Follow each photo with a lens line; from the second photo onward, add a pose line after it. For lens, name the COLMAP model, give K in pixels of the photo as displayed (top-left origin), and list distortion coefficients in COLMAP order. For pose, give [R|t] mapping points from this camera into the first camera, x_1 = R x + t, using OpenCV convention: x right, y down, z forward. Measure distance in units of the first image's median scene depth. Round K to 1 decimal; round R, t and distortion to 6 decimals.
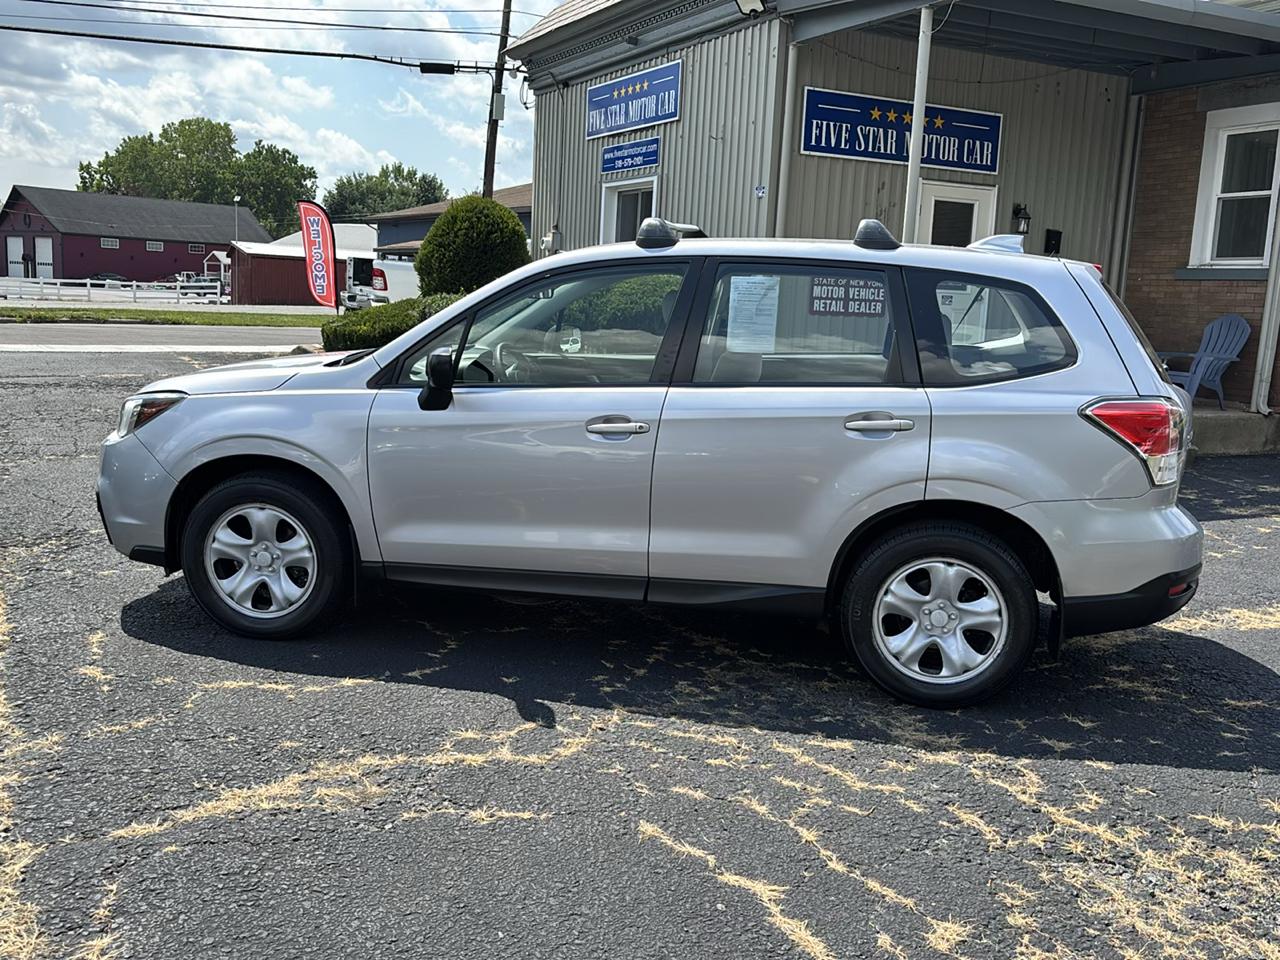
lens RADIAL K [[1232.0, 0, 637.3], [0, 1232.0, 516.1], [0, 0, 1]] dist [0.008074, 0.039415]
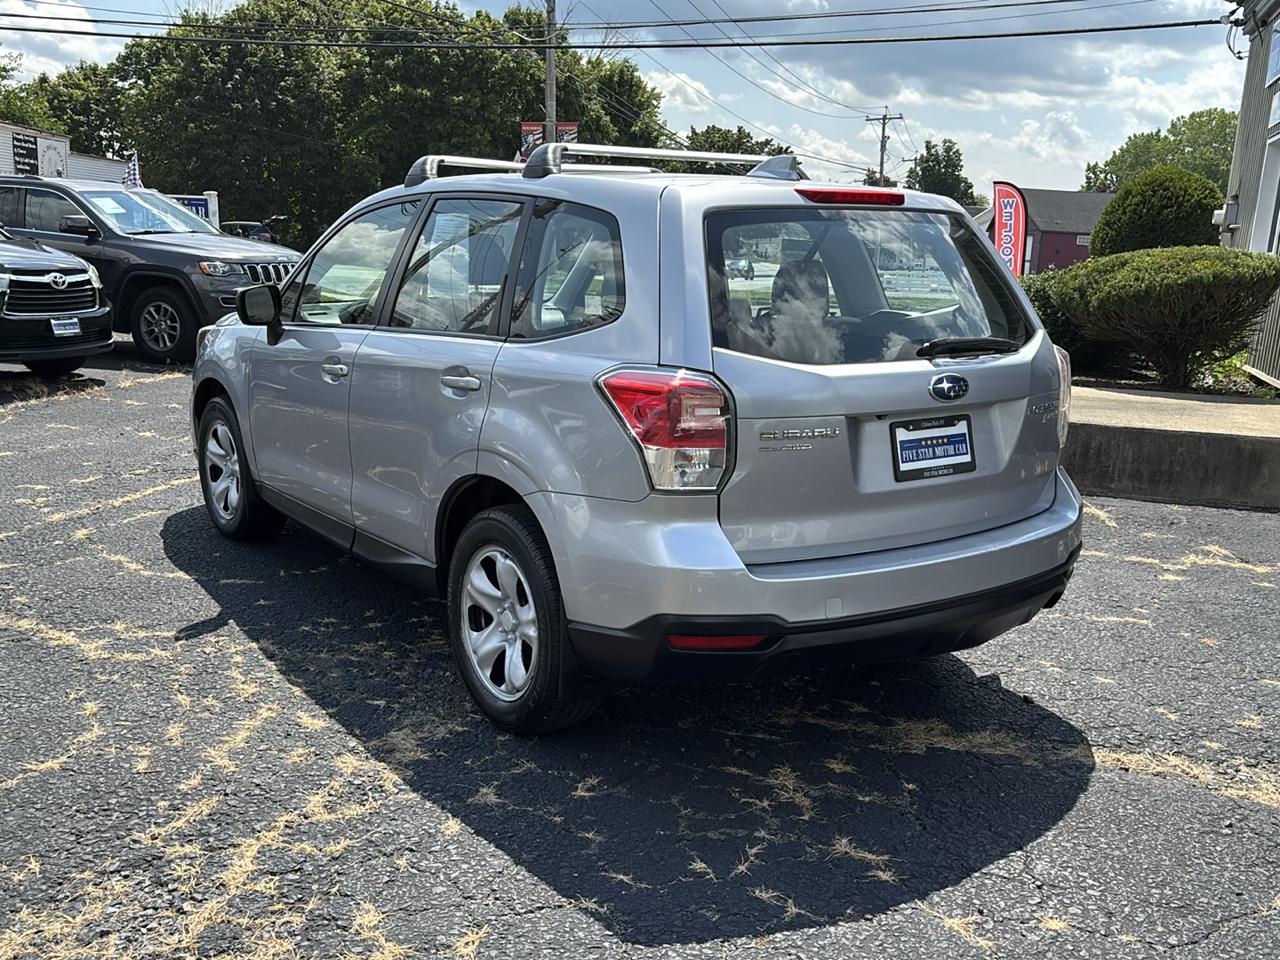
lens RADIAL K [[1233.9, 0, 641.0], [0, 1233.9, 514.9], [0, 0, 1]] dist [-0.006294, 0.058036]
pose [[0.718713, 0.141087, -0.680842, 0.784645], [-0.141088, 0.988418, 0.055888, -0.042774], [0.680842, 0.055891, 0.730295, 0.412476]]
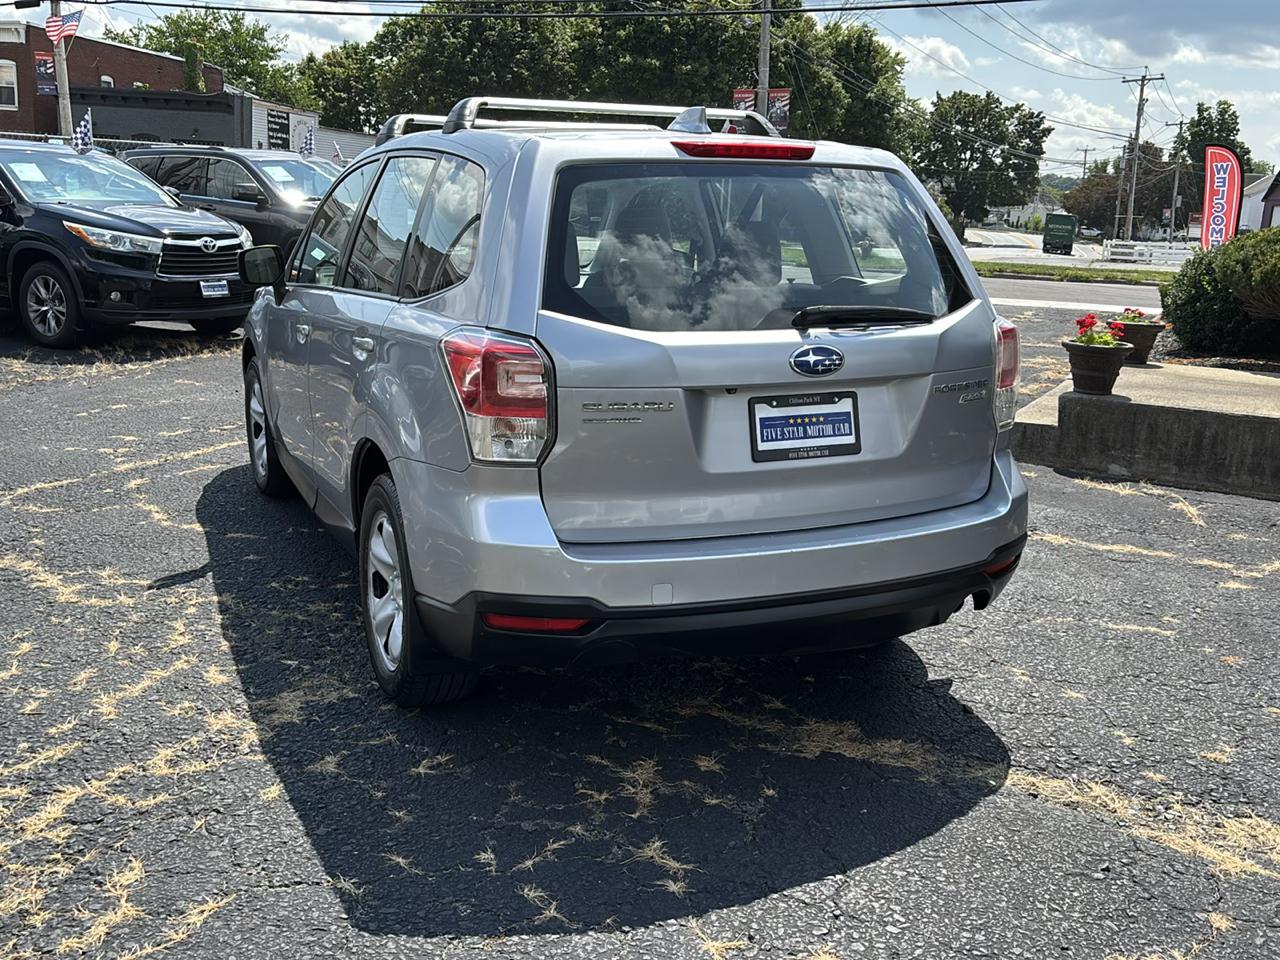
lens RADIAL K [[1233.9, 0, 641.0], [0, 1233.9, 514.9], [0, 0, 1]] dist [-0.006294, 0.058036]
pose [[0.572505, 0.187464, -0.798183, 0.888165], [-0.171252, 0.979379, 0.107188, -0.072911], [0.801817, 0.075324, 0.592803, 0.586277]]
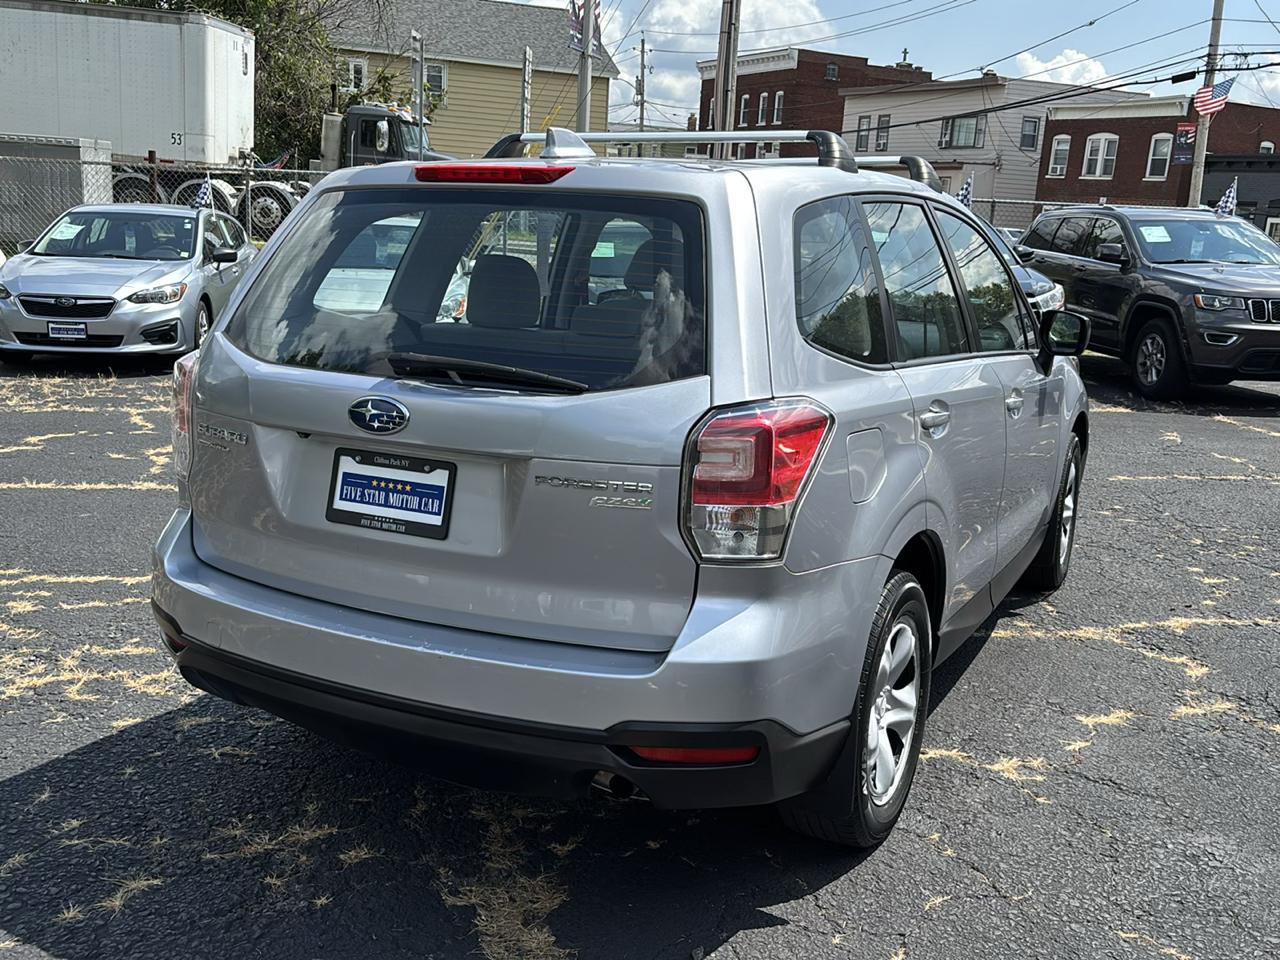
lens RADIAL K [[1233.9, 0, 641.0], [0, 1233.9, 514.9], [0, 0, 1]] dist [-0.006294, 0.058036]
pose [[-0.285537, 0.176395, -0.941994, 0.893573], [-0.239918, 0.938460, 0.248457, -0.209970], [0.927851, 0.296946, -0.225645, 1.234692]]
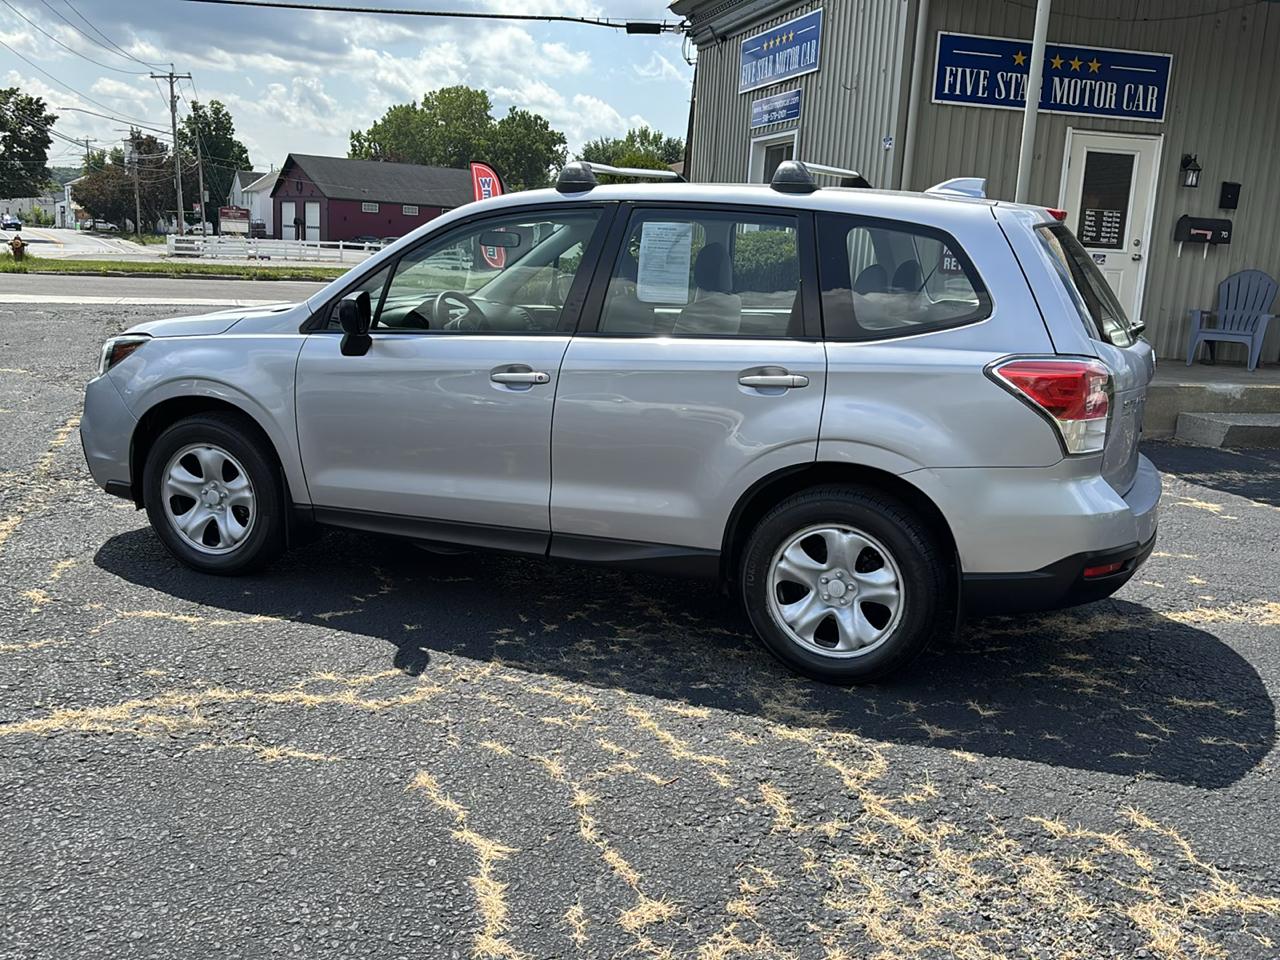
lens RADIAL K [[1233.9, 0, 641.0], [0, 1233.9, 514.9], [0, 0, 1]] dist [-0.006294, 0.058036]
pose [[0.981020, 0.044559, -0.188718, 0.247733], [-0.039399, 0.998742, 0.031010, 0.003140], [0.189862, -0.022986, 0.981542, 0.047923]]
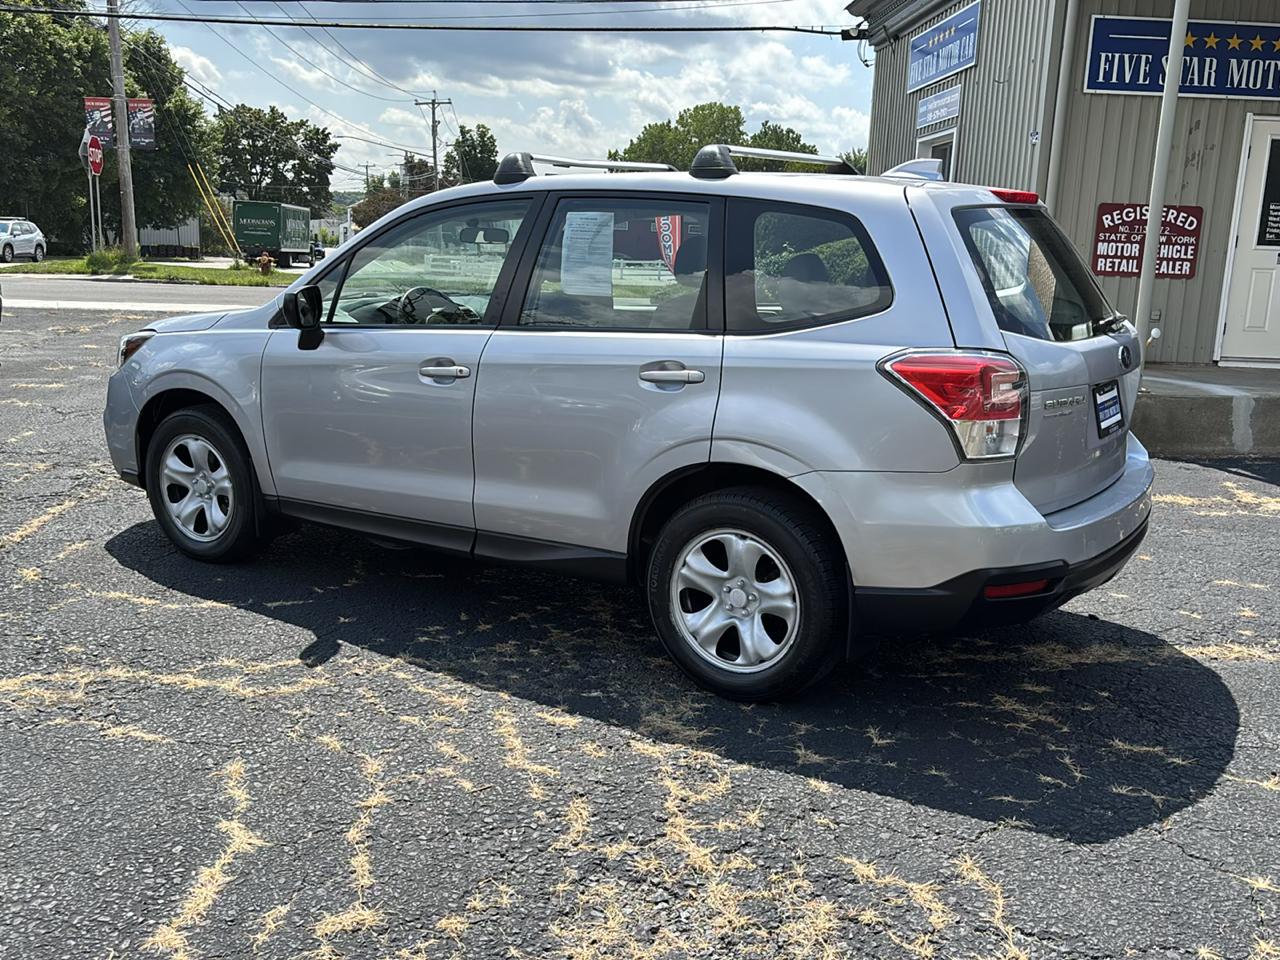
lens RADIAL K [[1233.4, 0, 642.1], [0, 1233.4, 509.6], [0, 0, 1]] dist [0.010987, 0.013419]
pose [[0.922022, 0.071005, -0.380571, 0.464106], [-0.065951, 0.997476, 0.026323, 0.000930], [0.381480, 0.000828, 0.924377, 0.149029]]
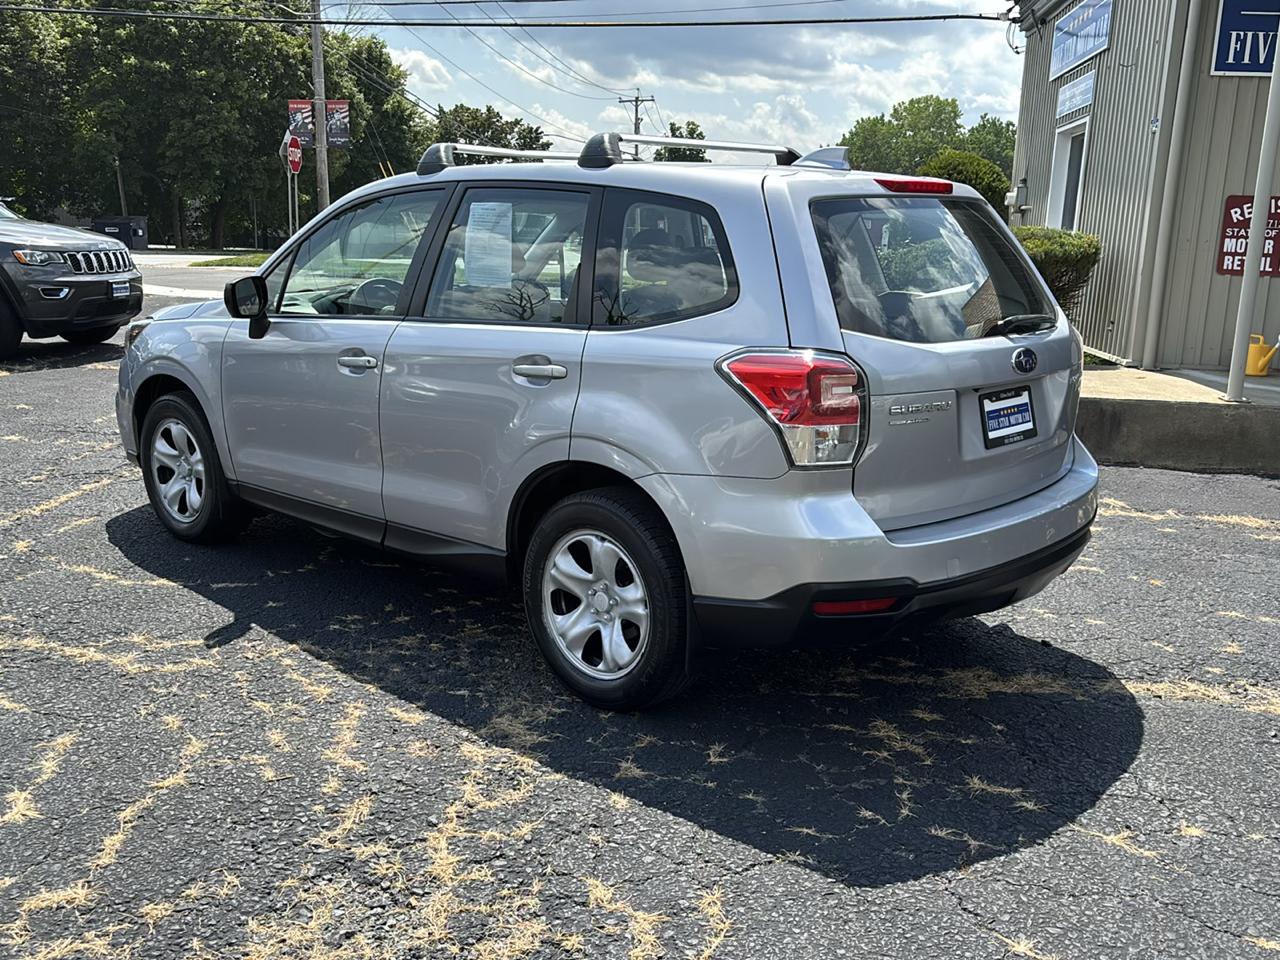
lens RADIAL K [[1233.9, 0, 641.0], [0, 1233.9, 514.9], [0, 0, 1]] dist [-0.006294, 0.058036]
pose [[0.843308, 0.109699, -0.526116, 0.643039], [-0.099839, 0.993883, 0.047200, -0.018372], [0.528075, 0.012723, 0.849102, 0.267068]]
